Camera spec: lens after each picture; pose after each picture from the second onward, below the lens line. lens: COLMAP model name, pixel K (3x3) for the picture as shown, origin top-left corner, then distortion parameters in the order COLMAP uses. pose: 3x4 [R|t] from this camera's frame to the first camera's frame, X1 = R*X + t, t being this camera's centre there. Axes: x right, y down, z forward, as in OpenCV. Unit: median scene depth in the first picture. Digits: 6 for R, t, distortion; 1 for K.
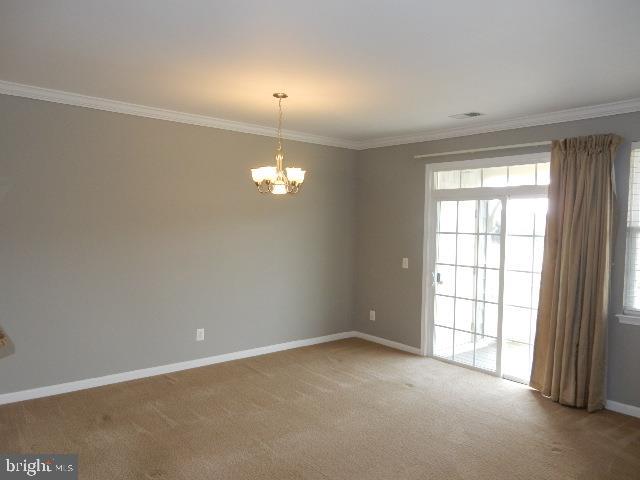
lens RADIAL K [[468.5, 0, 317.5], [0, 468.5, 242.7], [0, 0, 1]] dist [-0.006883, 0.002508]
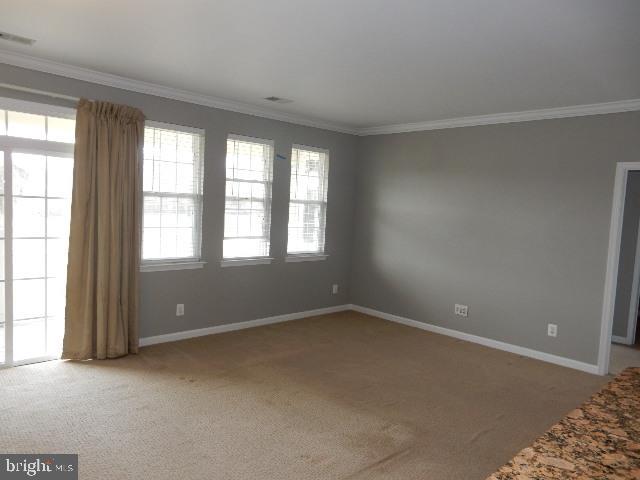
lens RADIAL K [[468.5, 0, 317.0], [0, 468.5, 241.6], [0, 0, 1]] dist [-0.006883, 0.002508]
pose [[-0.066011, -0.102639, 0.992526, -0.471019], [-0.011443, 0.994708, 0.102104, -0.027995], [-0.997753, -0.004617, -0.066836, 0.537643]]
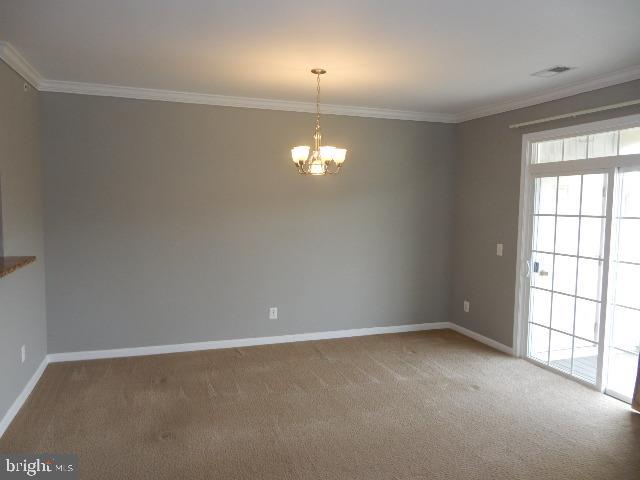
lens RADIAL K [[468.5, 0, 320.4], [0, 468.5, 242.1], [0, 0, 1]] dist [-0.006883, 0.002508]
pose [[0.936898, 0.020279, -0.349015, 0.221652], [-0.008427, 0.999336, 0.035443, 0.001557], [0.349502, -0.030266, 0.936447, 0.075841]]
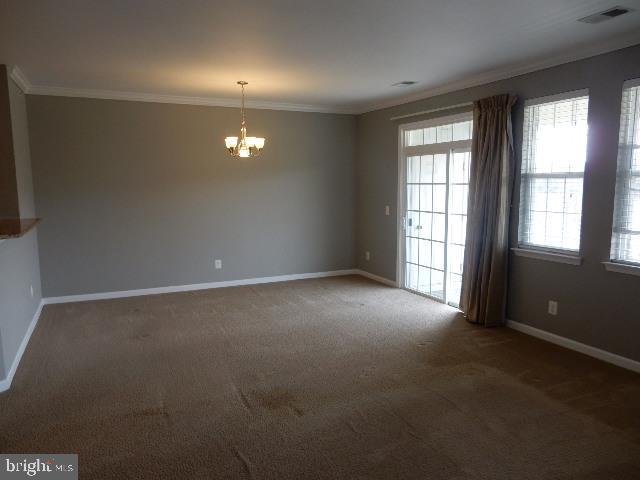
lens RADIAL K [[468.5, 0, 320.1], [0, 468.5, 244.9], [0, 0, 1]] dist [-0.006883, 0.002508]
pose [[0.967825, 0.009187, -0.251457, 0.398653], [0.013370, 0.996044, 0.087850, 0.029033], [0.251269, -0.088386, 0.963873, -0.234890]]
